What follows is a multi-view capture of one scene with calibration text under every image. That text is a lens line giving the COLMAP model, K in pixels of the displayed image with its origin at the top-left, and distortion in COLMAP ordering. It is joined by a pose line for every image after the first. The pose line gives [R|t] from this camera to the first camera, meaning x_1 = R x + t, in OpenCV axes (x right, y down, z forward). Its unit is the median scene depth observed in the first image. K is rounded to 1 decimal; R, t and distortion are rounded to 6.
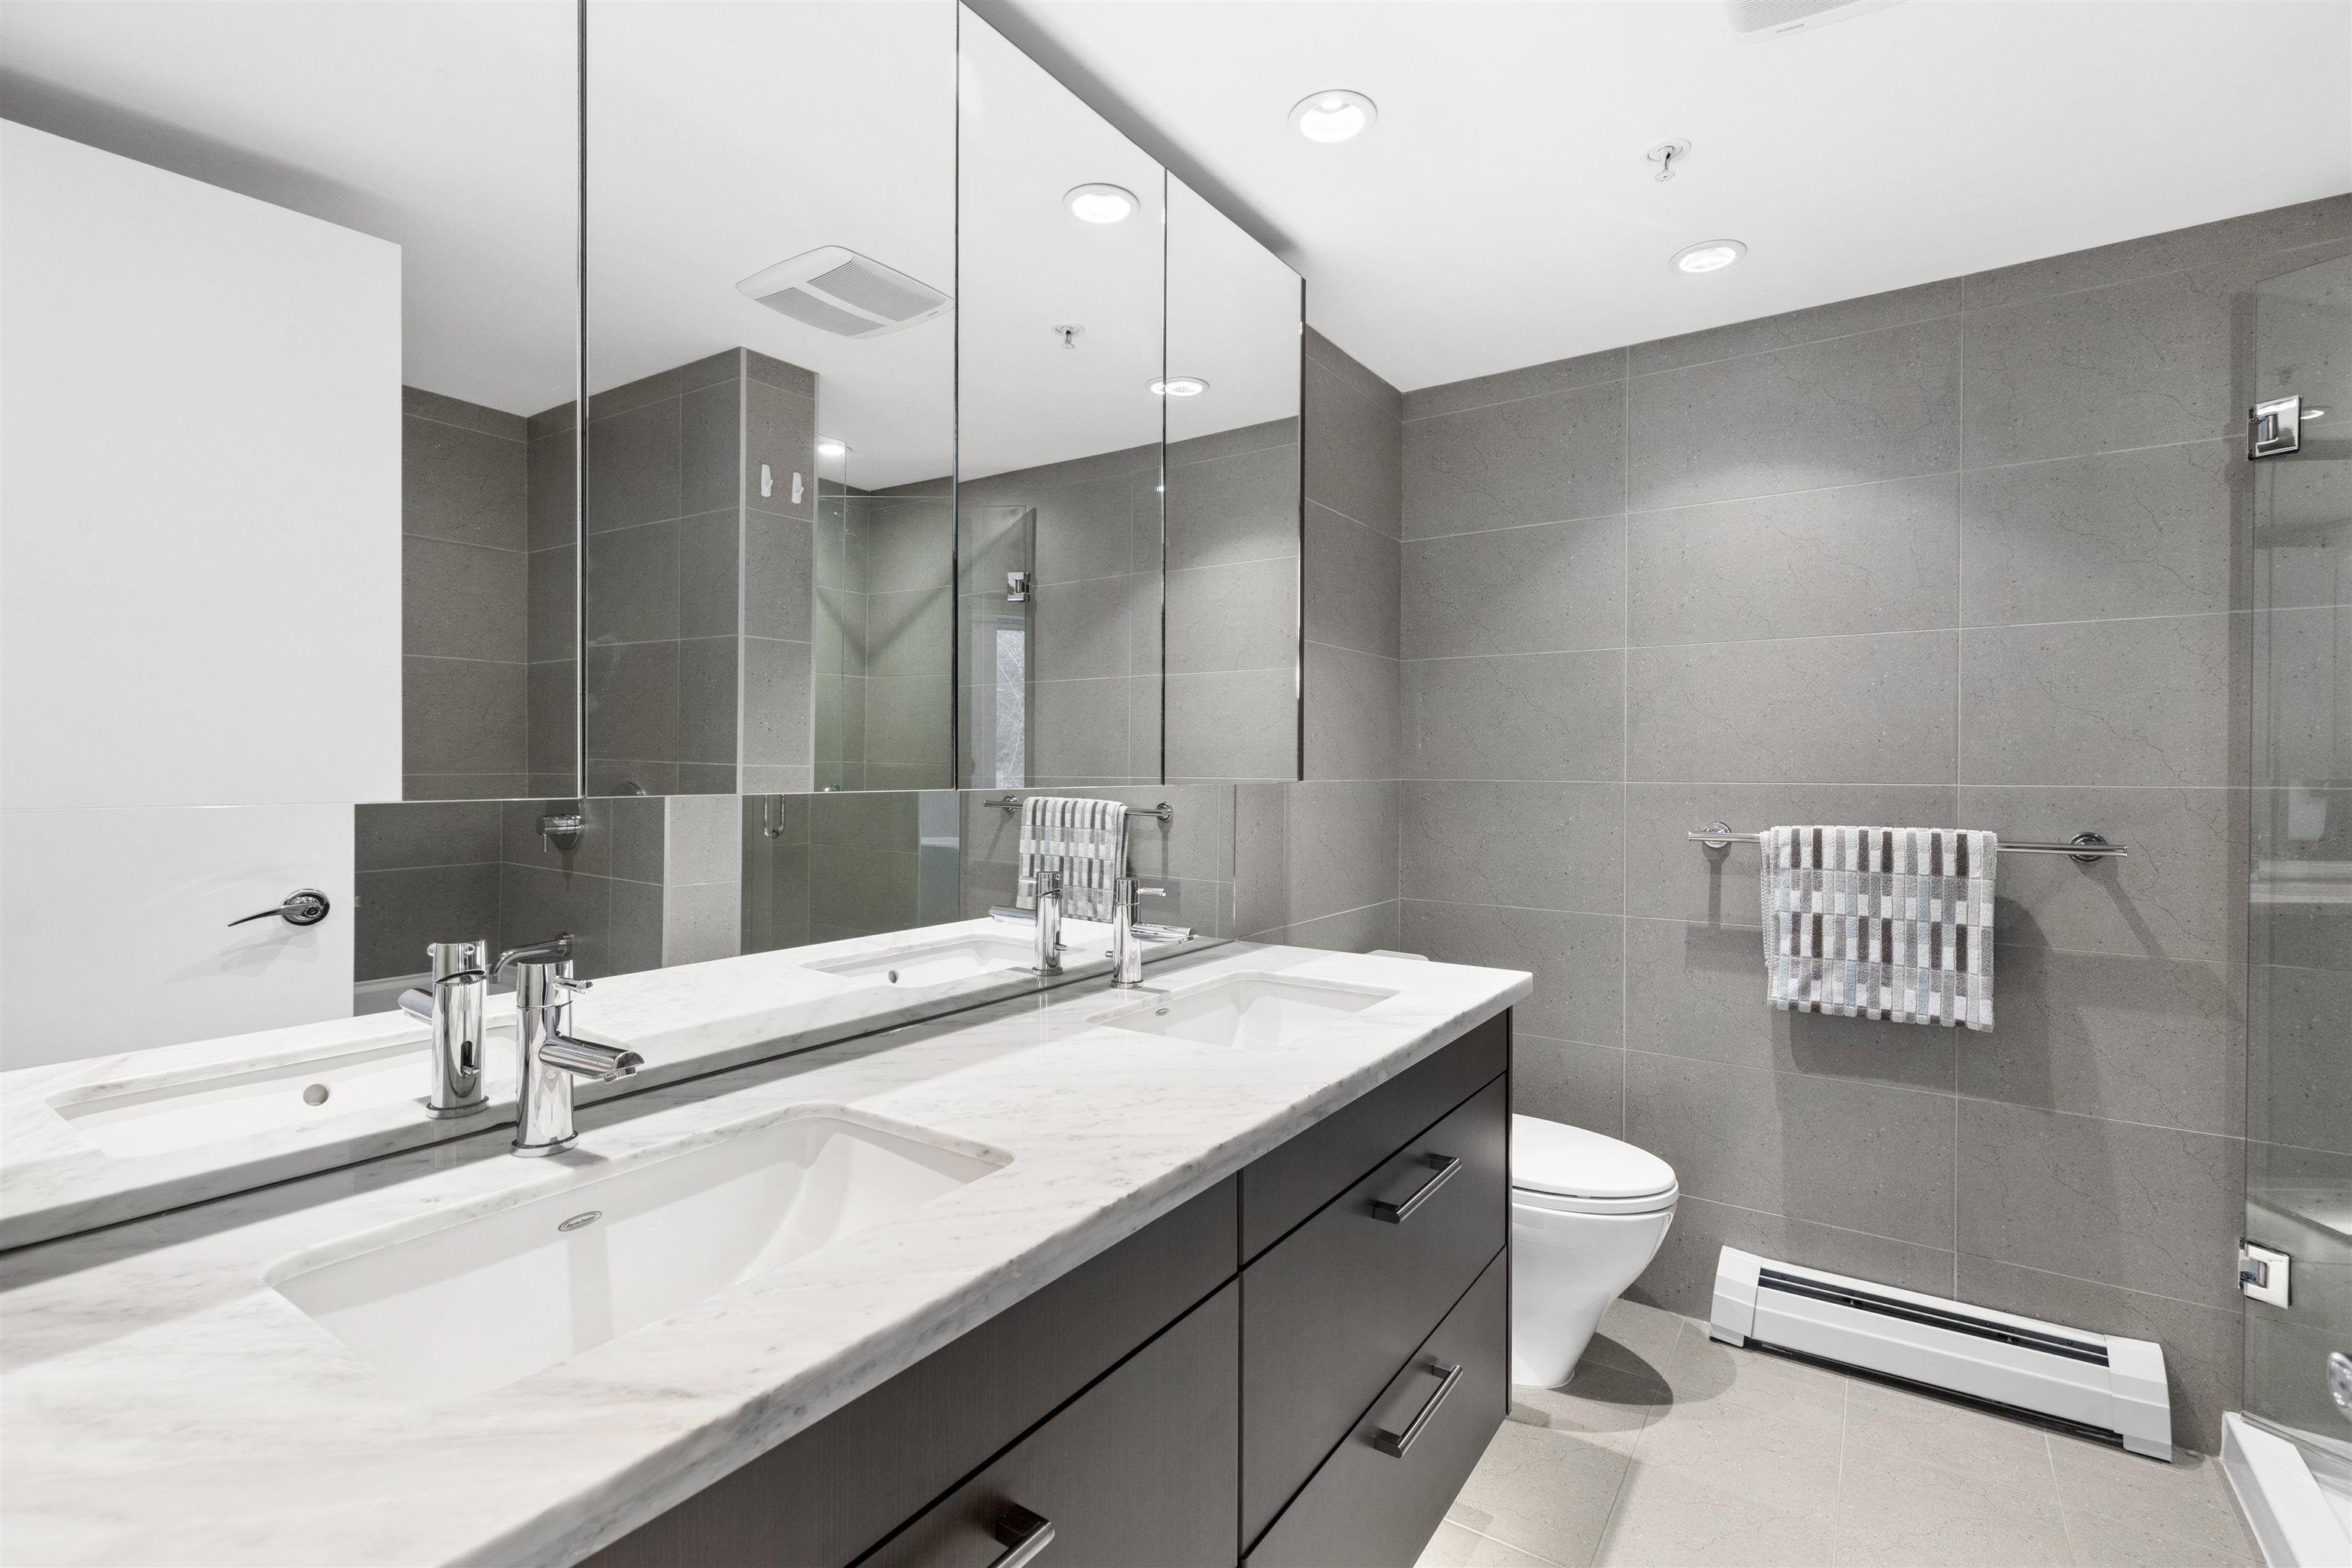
lens RADIAL K [[1048.0, 0, 1184.5], [0, 1048.0, 776.7], [0, 0, 1]] dist [0.003746, -0.000851]
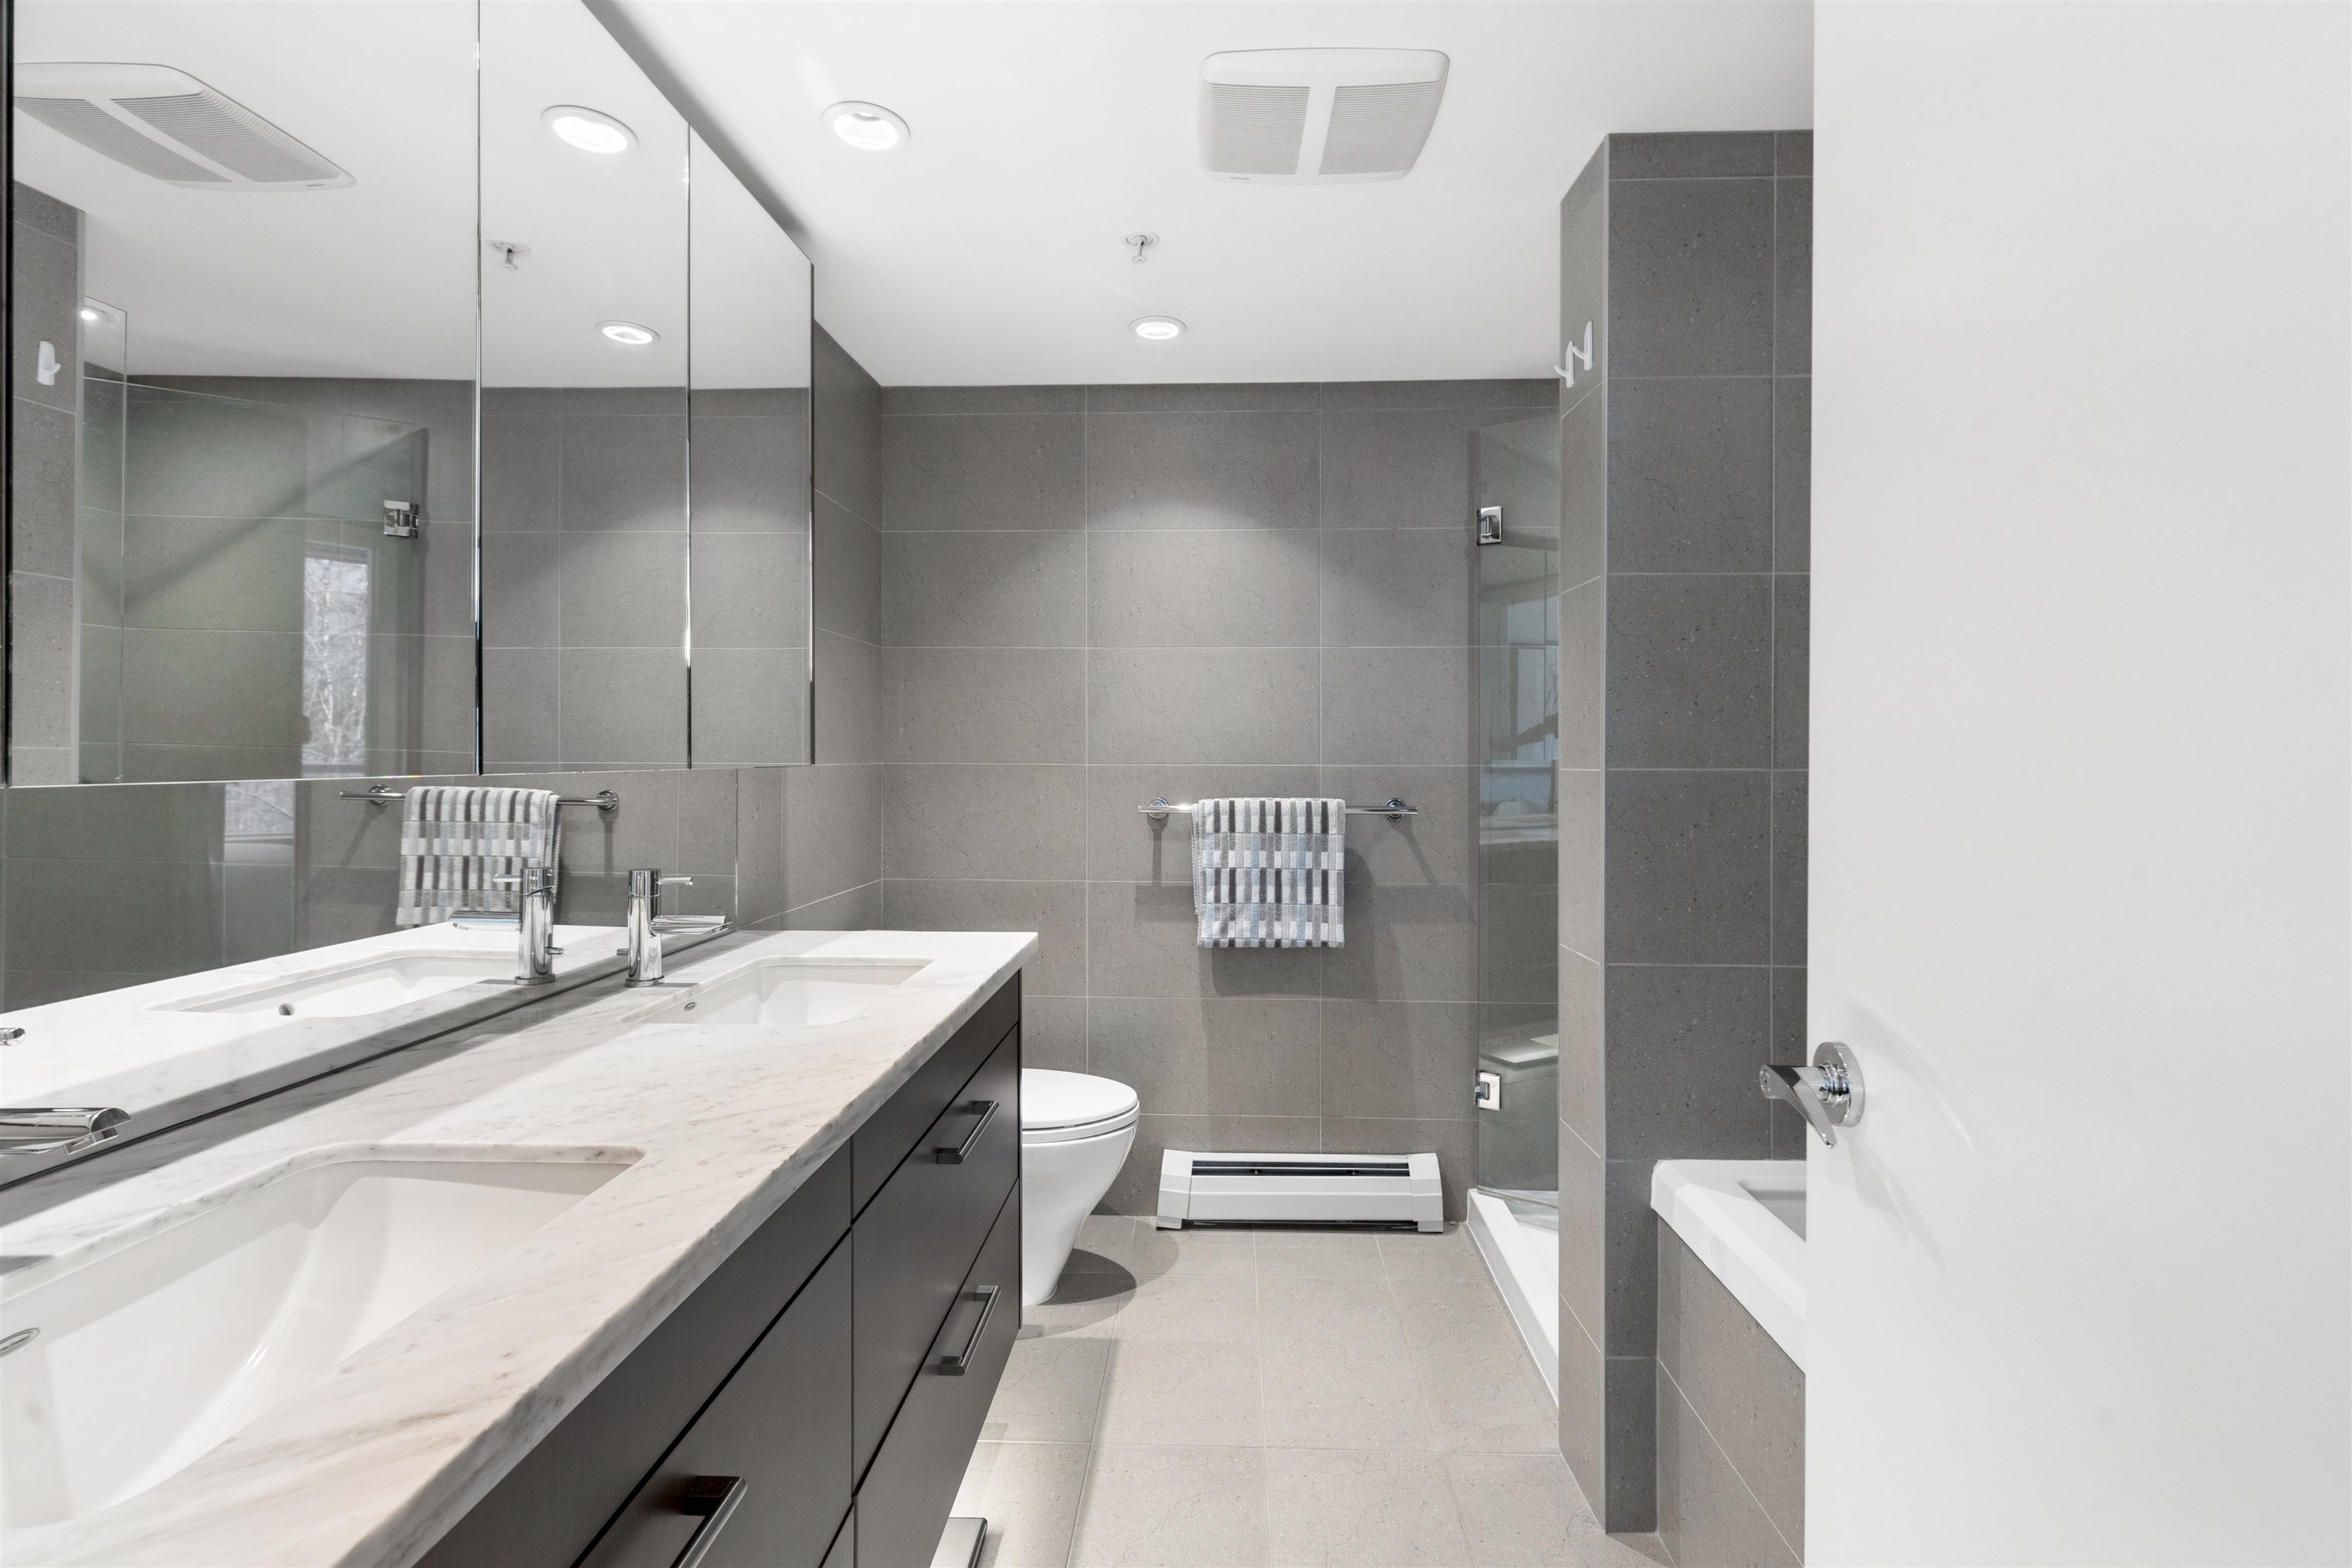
lens RADIAL K [[1047.1, 0, 1188.6], [0, 1047.1, 759.5], [0, 0, 1]] dist [0.006375, -0.000887]
pose [[0.850542, -0.002752, 0.525900, -0.114893], [0.003863, 0.999992, -0.001014, 0.001864], [-0.525893, 0.002894, 0.850546, -0.044517]]
